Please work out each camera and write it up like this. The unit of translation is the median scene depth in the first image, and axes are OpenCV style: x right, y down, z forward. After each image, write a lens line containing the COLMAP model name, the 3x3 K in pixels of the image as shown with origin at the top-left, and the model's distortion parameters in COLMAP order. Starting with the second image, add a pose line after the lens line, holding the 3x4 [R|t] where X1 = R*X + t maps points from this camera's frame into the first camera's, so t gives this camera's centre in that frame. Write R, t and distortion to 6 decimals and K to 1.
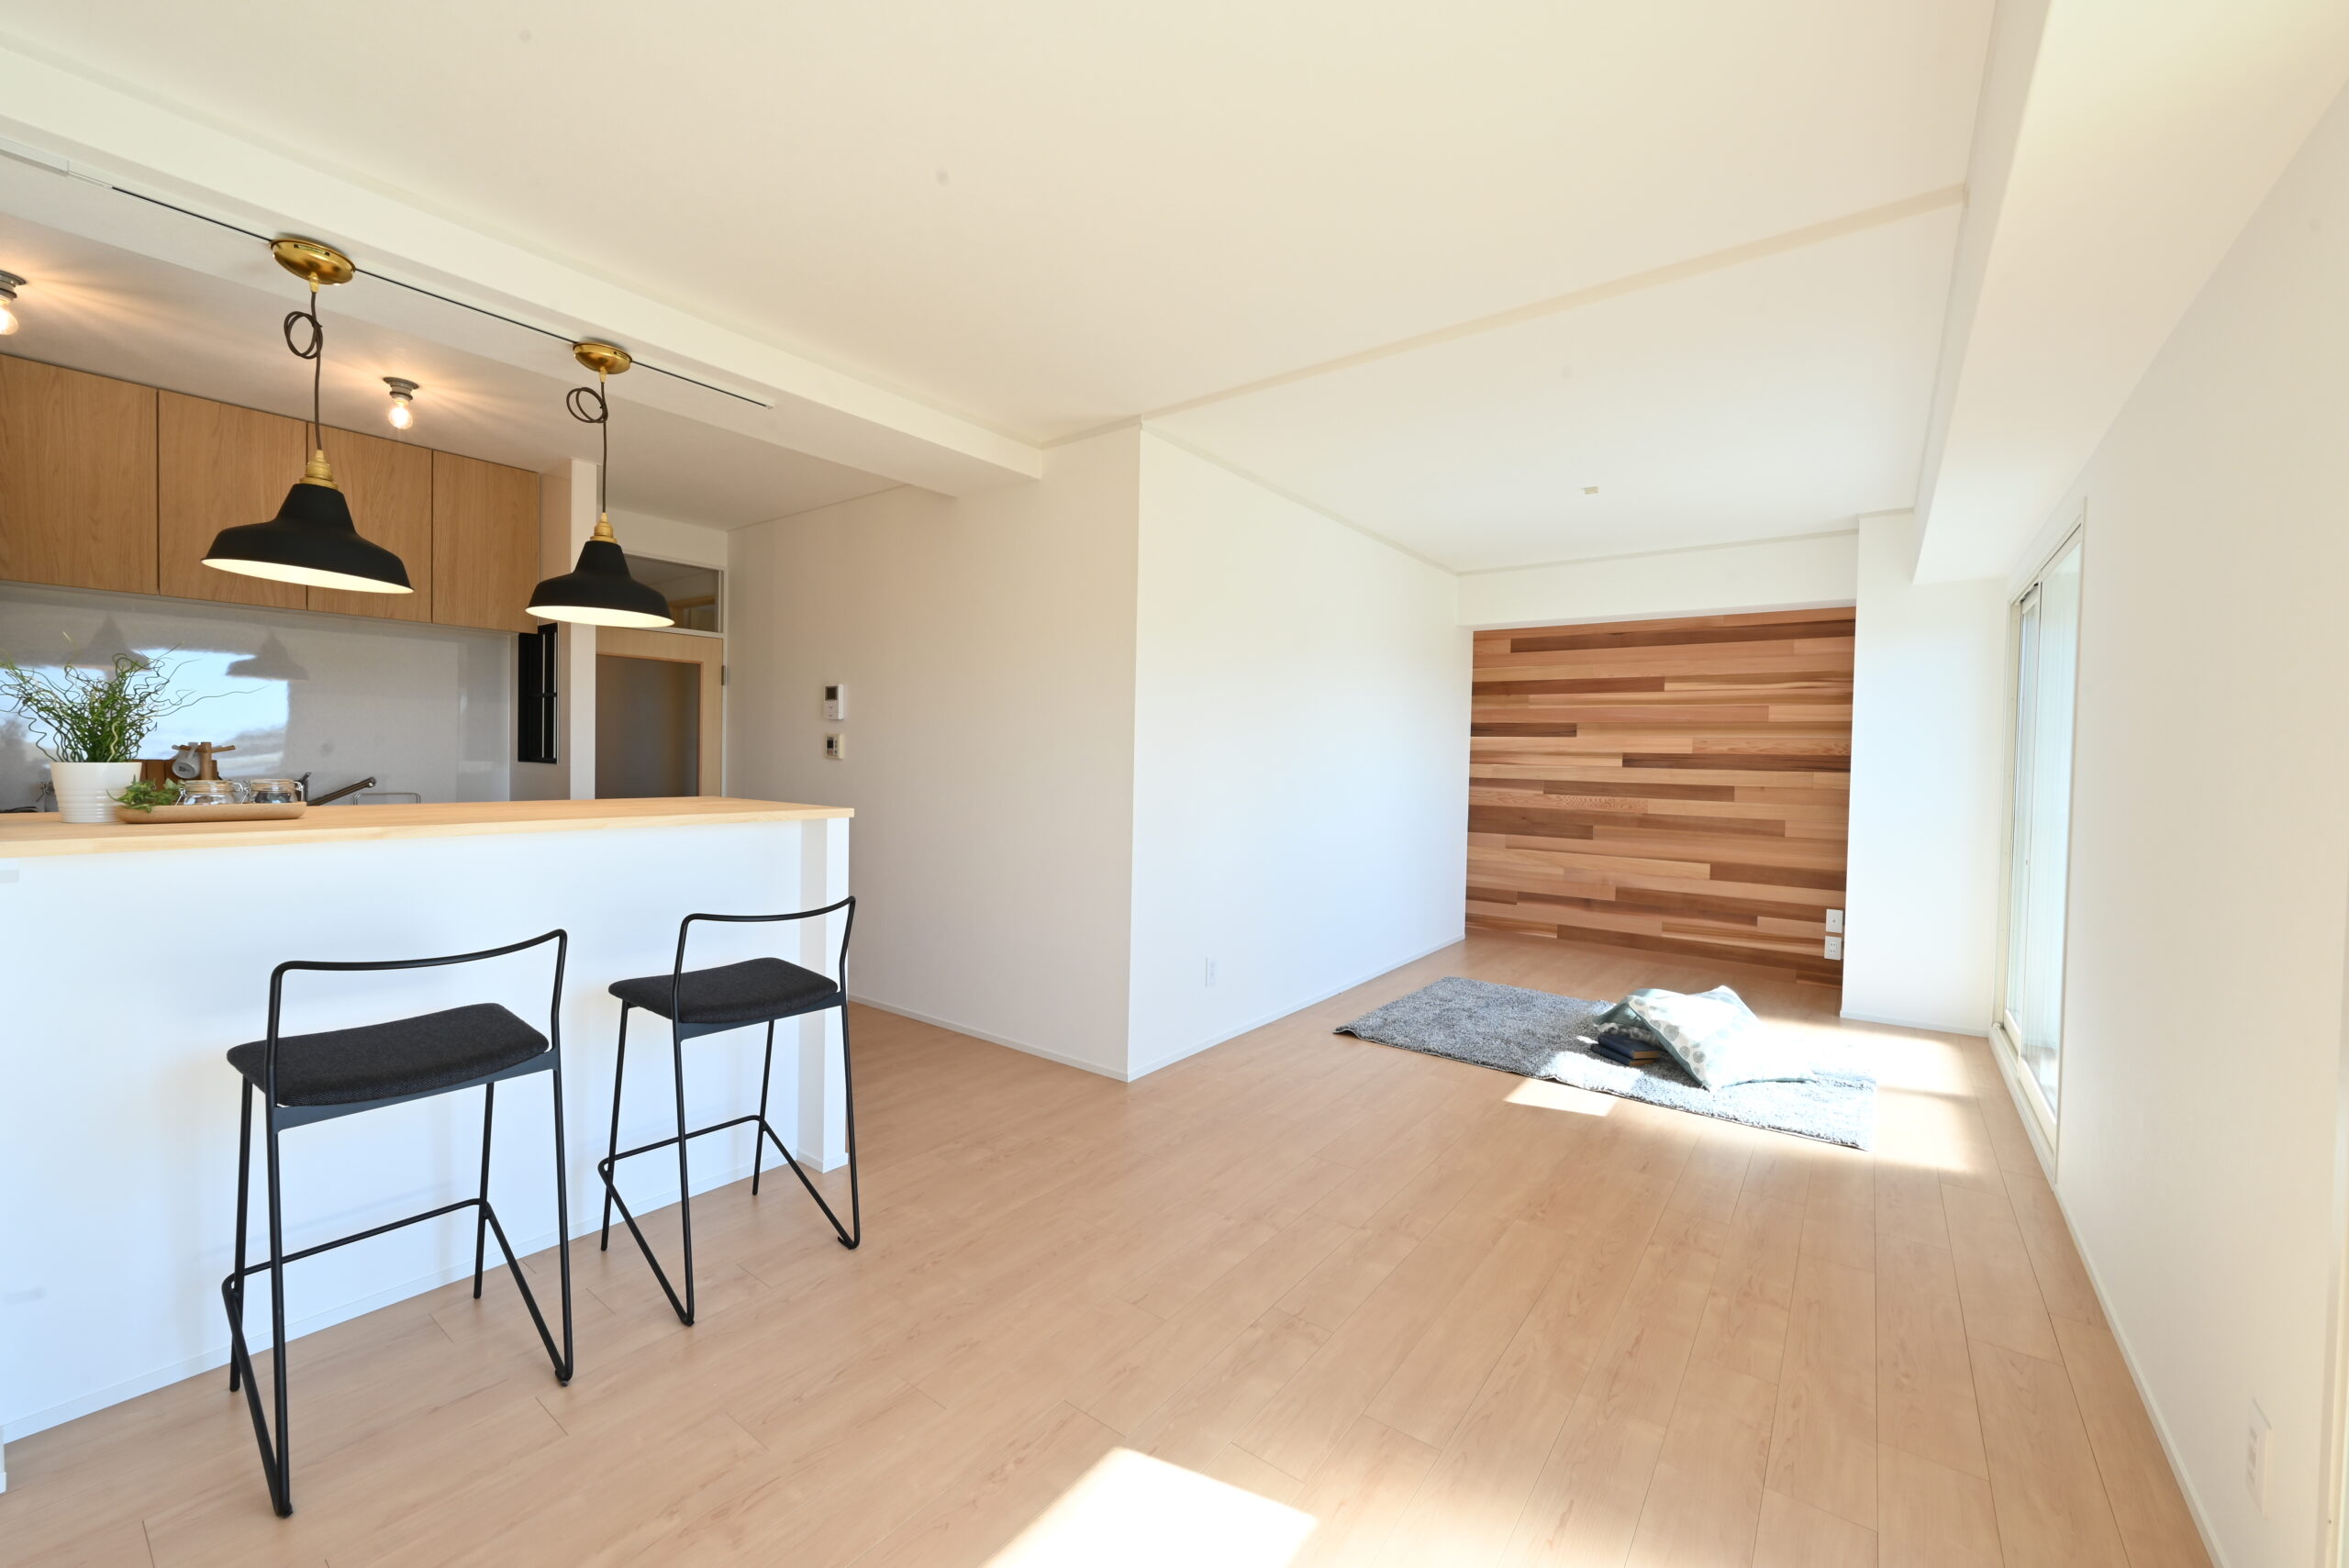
lens RADIAL K [[923.6, 0, 1176.3], [0, 923.6, 774.6], [0, 0, 1]] dist [-0.000921, 0.000257]
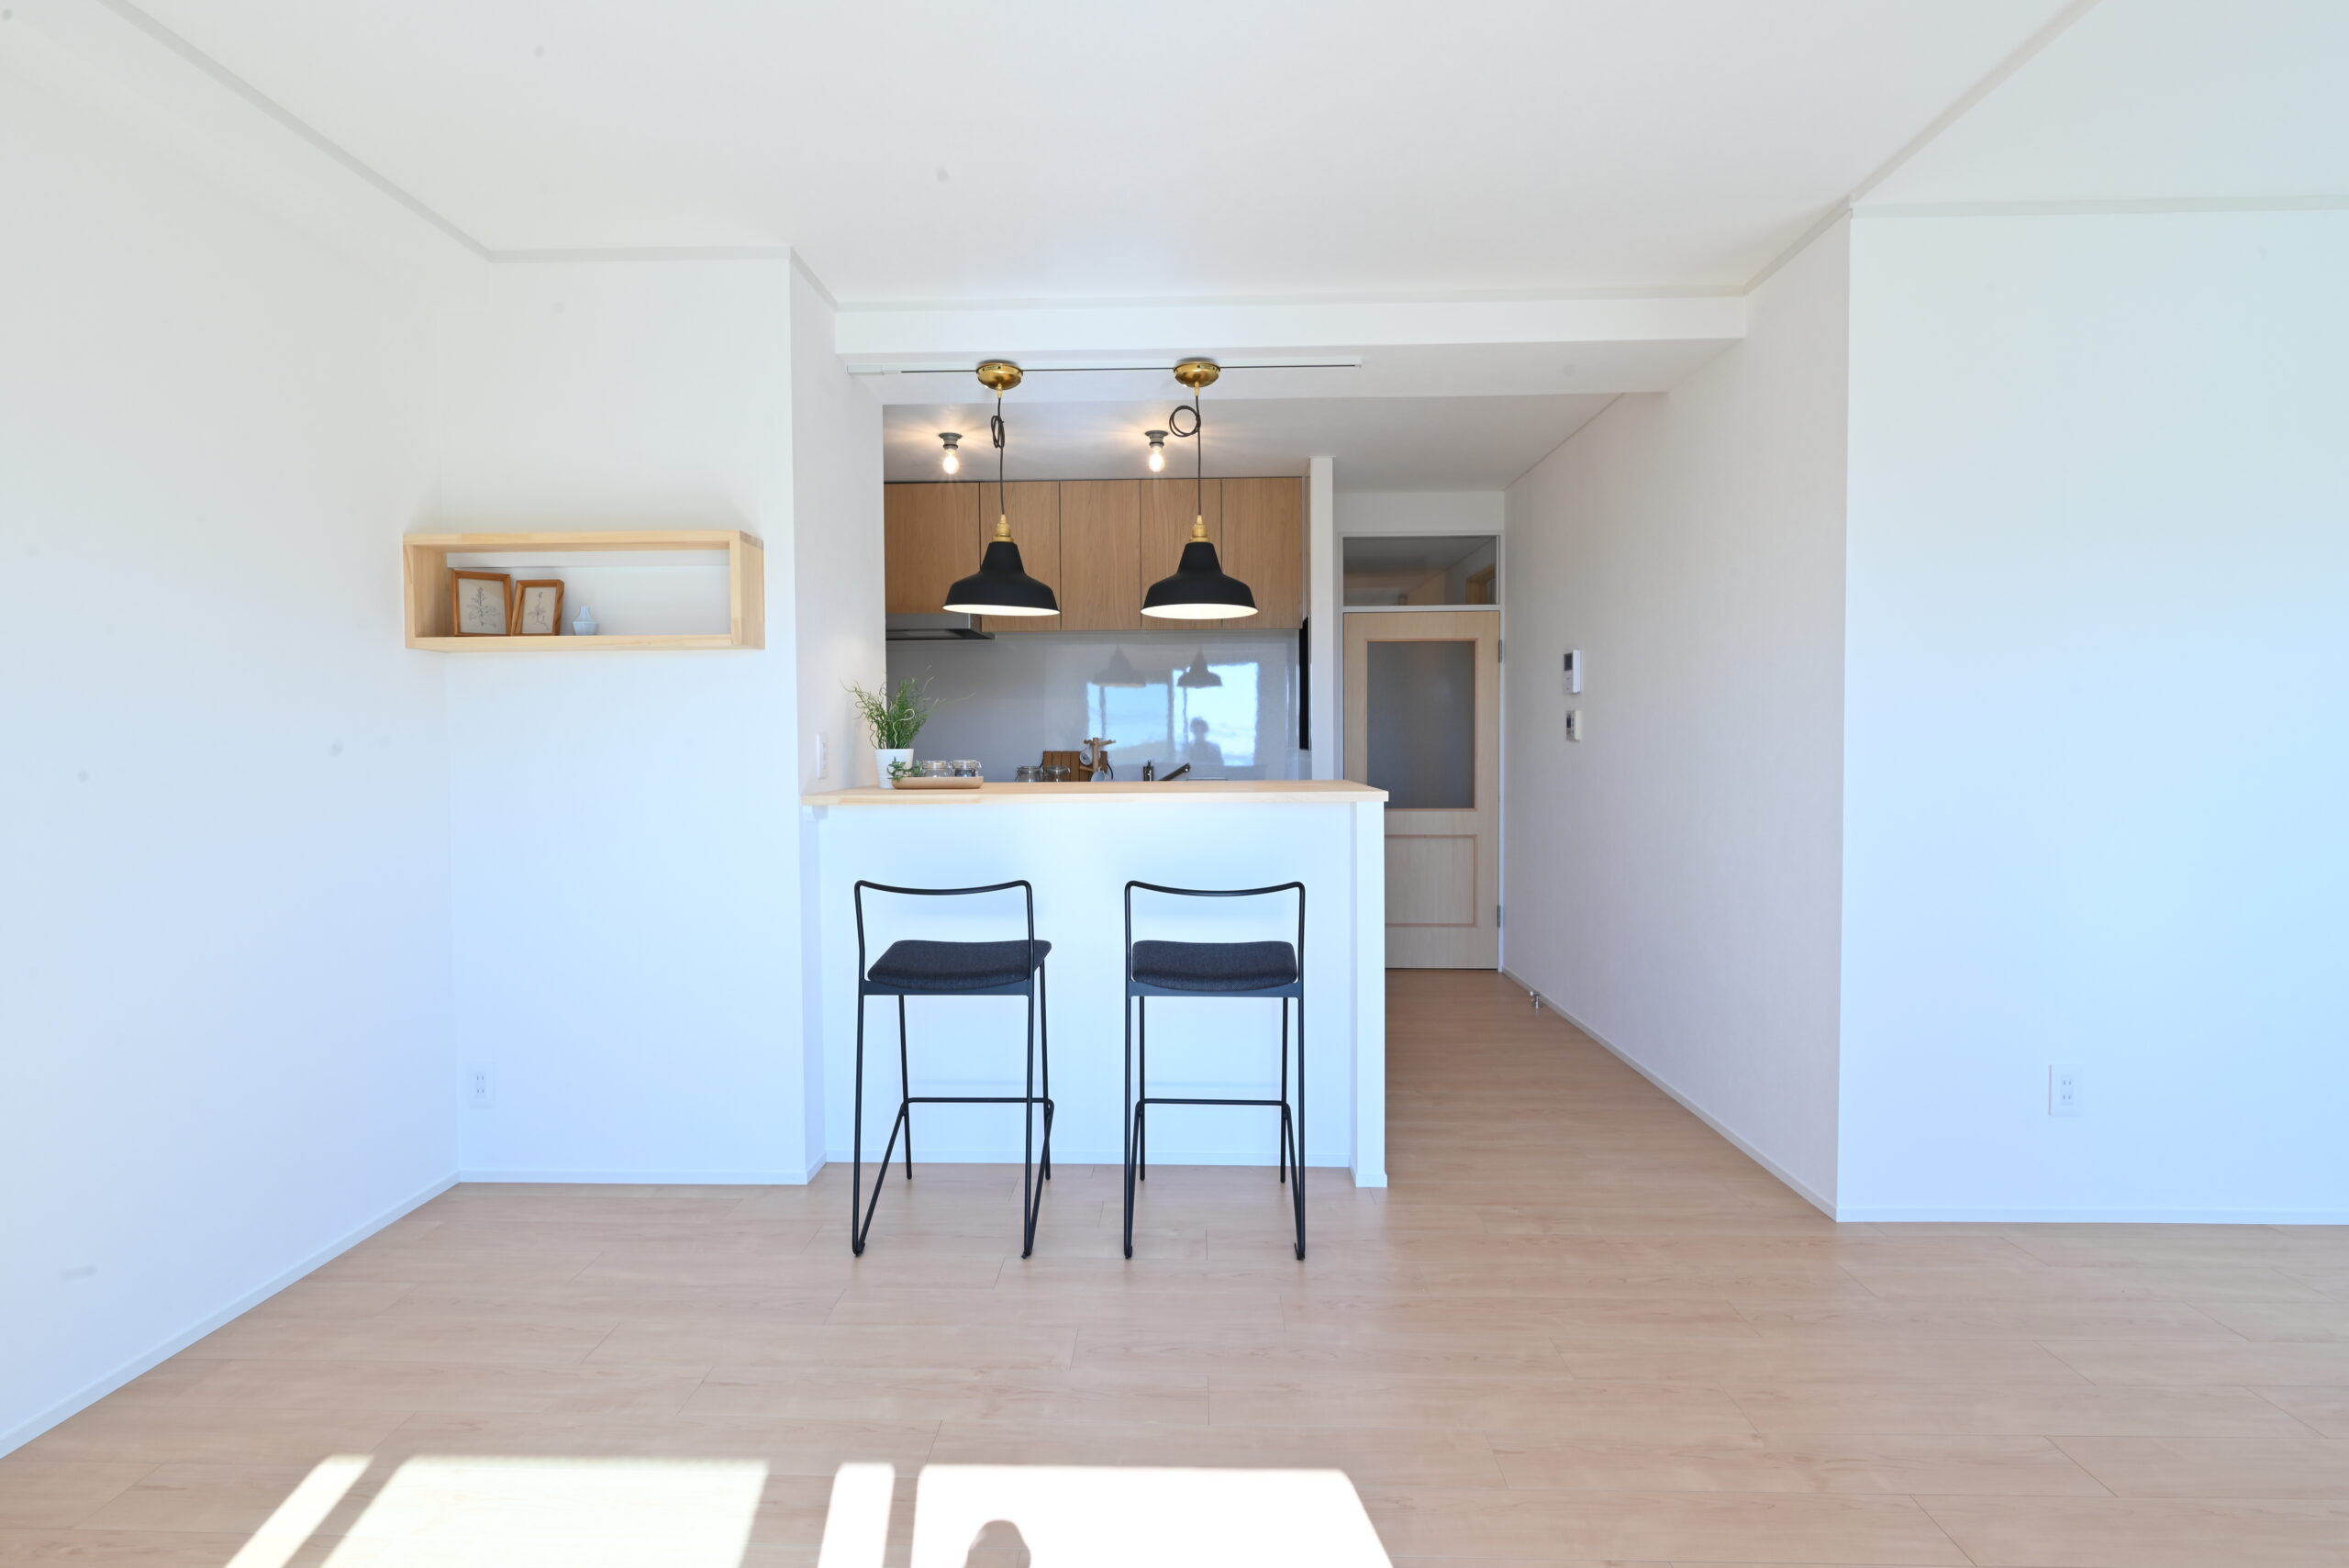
lens RADIAL K [[1123.2, 0, 1169.7], [0, 1123.2, 767.1], [0, 0, 1]] dist [0.001114, 0.000752]
pose [[0.576249, -0.003845, -0.817265, 0.366764], [0.002594, 0.999992, -0.002876, 0.013549], [0.817270, -0.000463, 0.576254, 0.173725]]
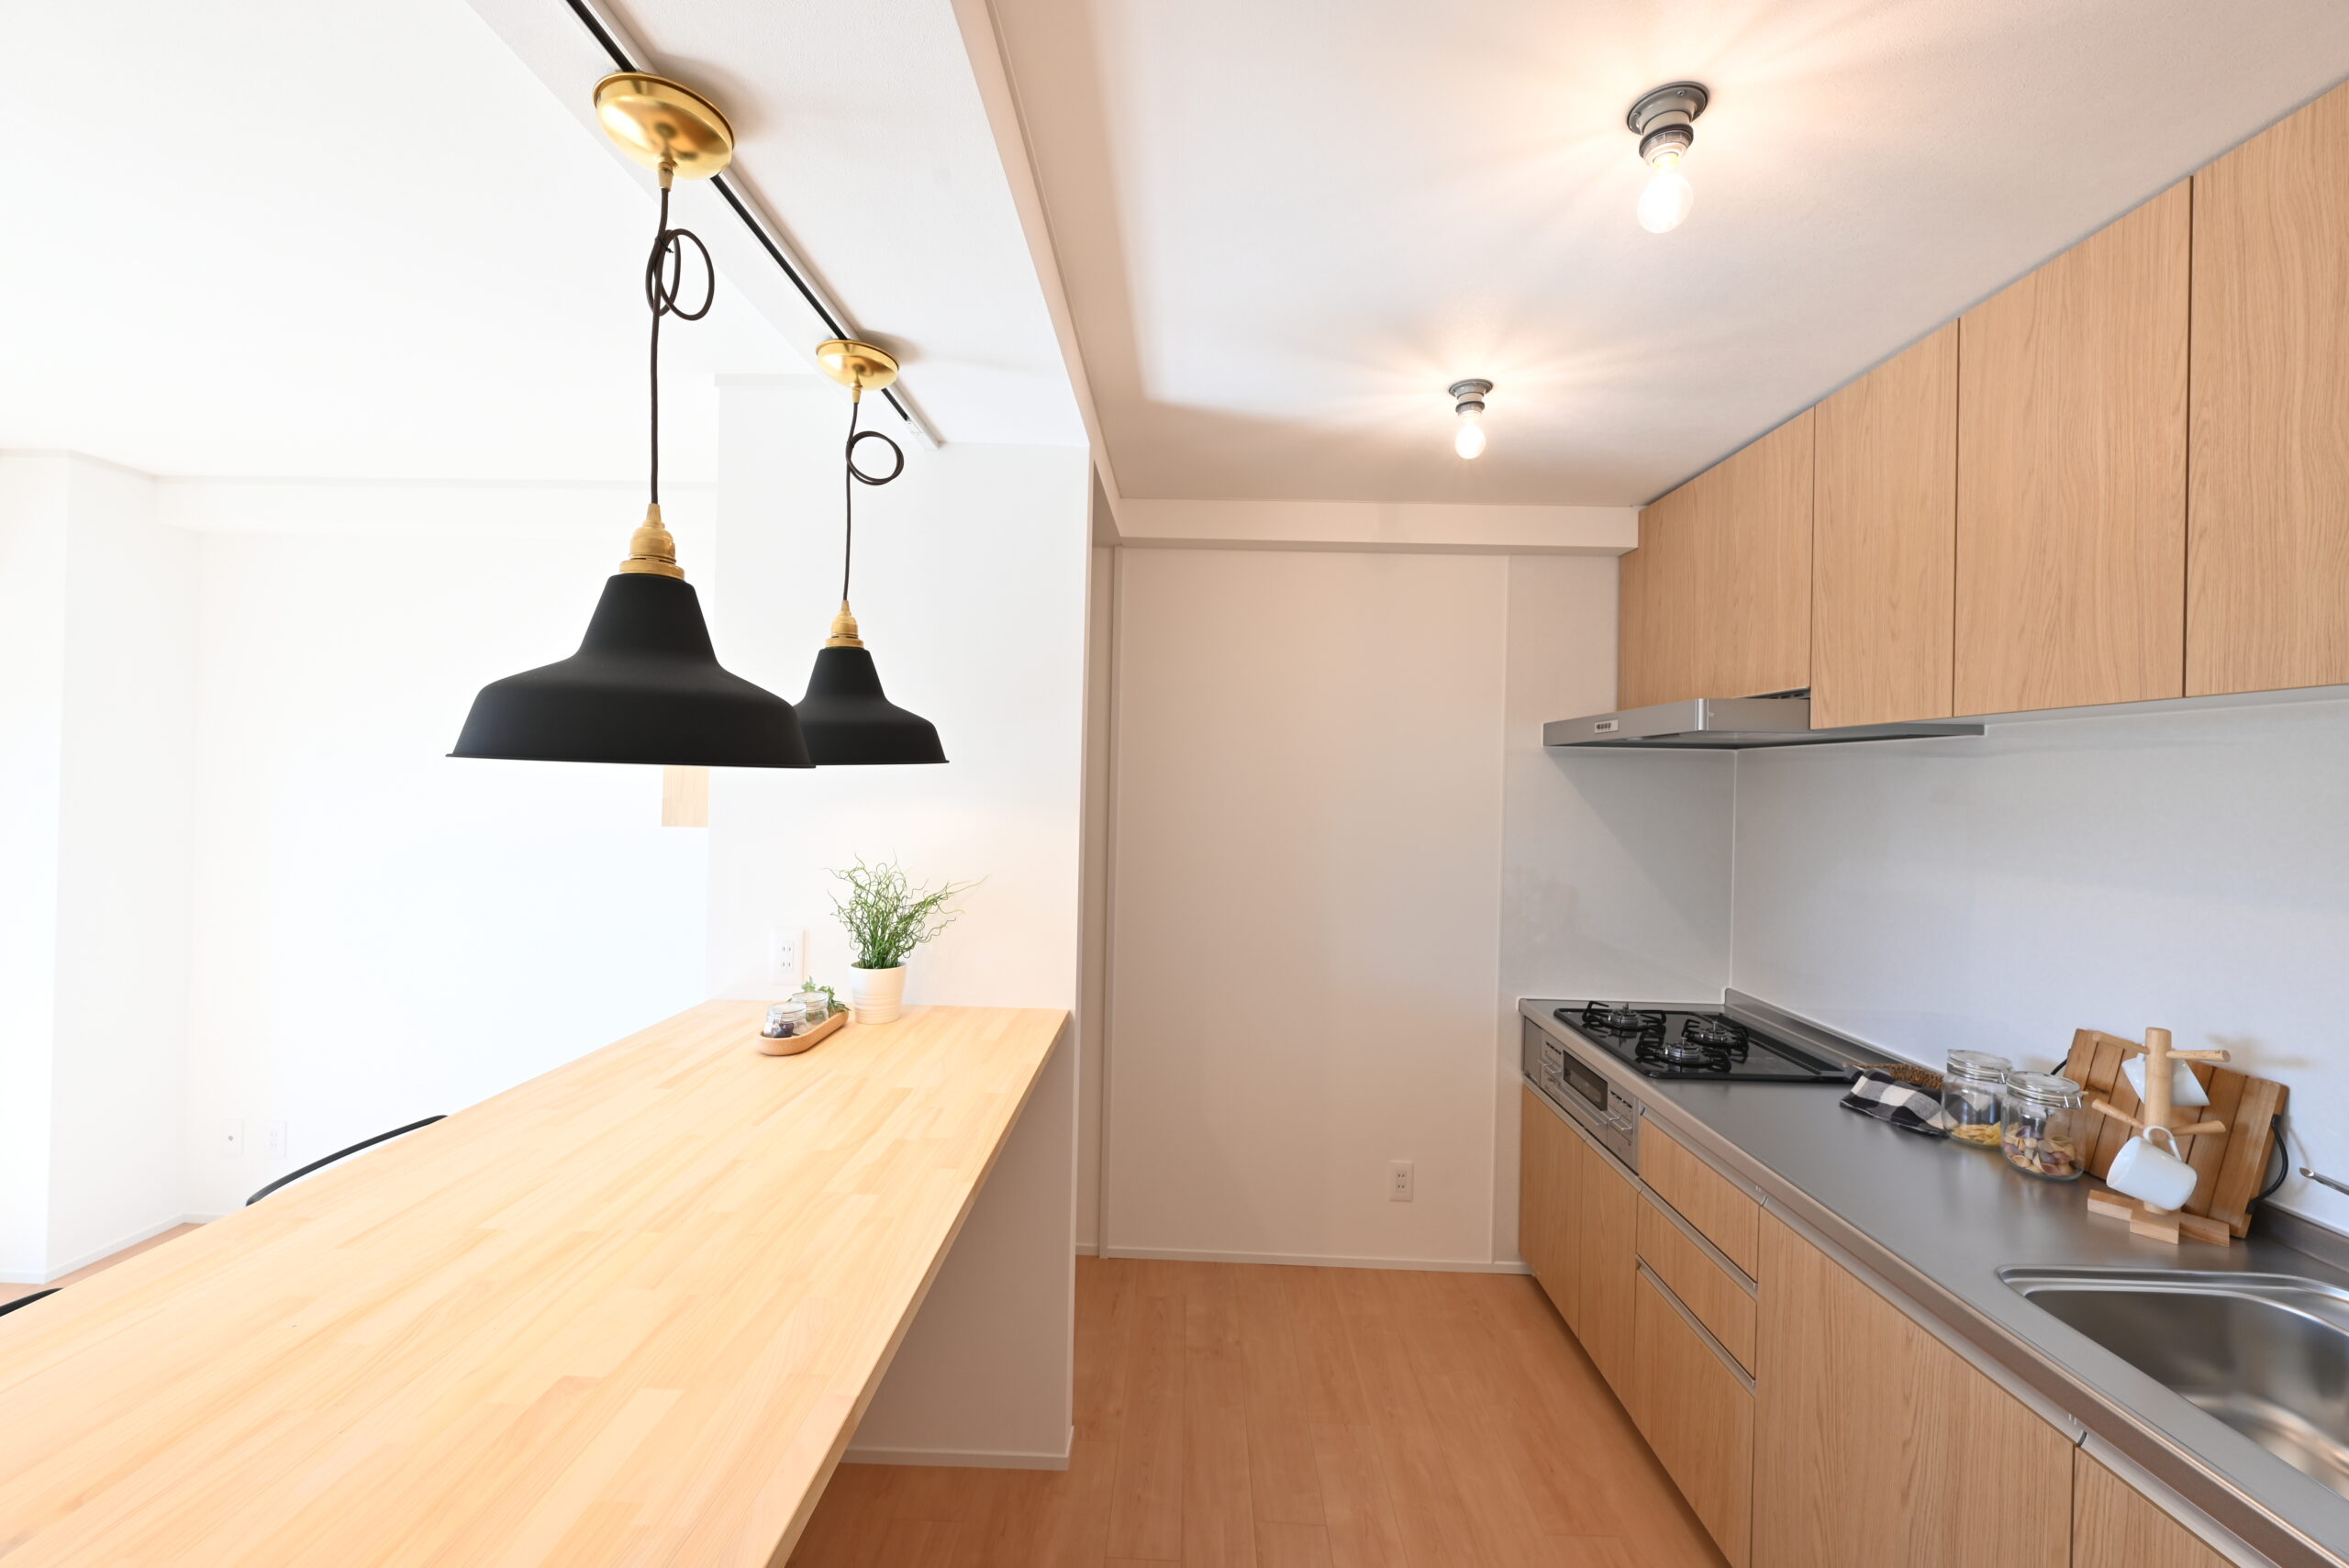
lens RADIAL K [[923.6, 0, 1176.3], [0, 923.6, 774.6], [0, 0, 1]] dist [-0.000921, 0.000257]
pose [[-0.813874, -0.040385, -0.579636, -0.475569], [-0.048288, 0.998832, -0.001790, -0.145969], [0.579031, 0.026532, -0.814873, 1.207666]]
